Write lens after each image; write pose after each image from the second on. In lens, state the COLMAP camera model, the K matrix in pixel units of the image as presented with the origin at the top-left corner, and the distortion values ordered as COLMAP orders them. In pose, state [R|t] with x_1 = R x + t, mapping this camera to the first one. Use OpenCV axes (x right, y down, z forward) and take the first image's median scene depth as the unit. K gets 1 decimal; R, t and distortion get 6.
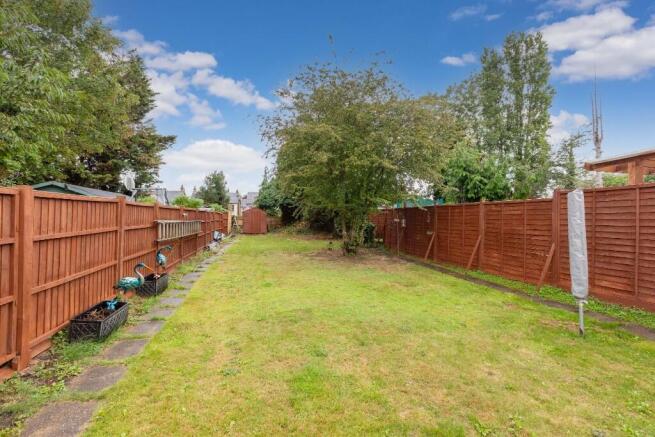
lens RADIAL K [[292.6, 0, 325.5], [0, 292.6, 218.1], [0, 0, 1]] dist [0.003541, 0.000698]
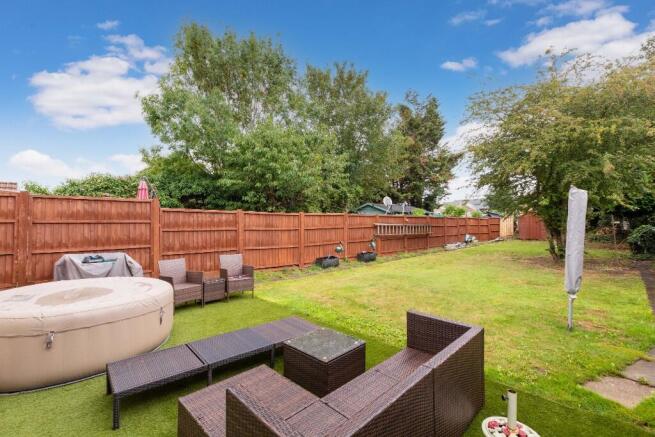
lens RADIAL K [[292.6, 0, 327.4], [0, 292.6, 221.4], [0, 0, 1]] dist [0.003541, 0.000698]
pose [[0.505288, -0.016357, -0.862796, 0.221332], [0.006507, 0.999864, -0.015145, 0.004979], [0.862926, 0.002039, 0.505326, -0.043754]]
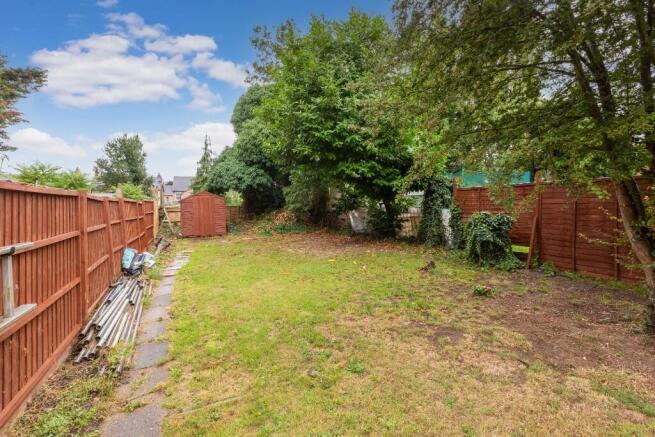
lens RADIAL K [[292.6, 0, 329.5], [0, 292.6, 213.1], [0, 0, 1]] dist [0.003541, 0.000698]
pose [[0.972045, -0.033133, 0.232445, -0.126589], [0.026434, 0.999142, 0.031880, -0.004925], [-0.233302, -0.024844, 0.972087, 0.349962]]
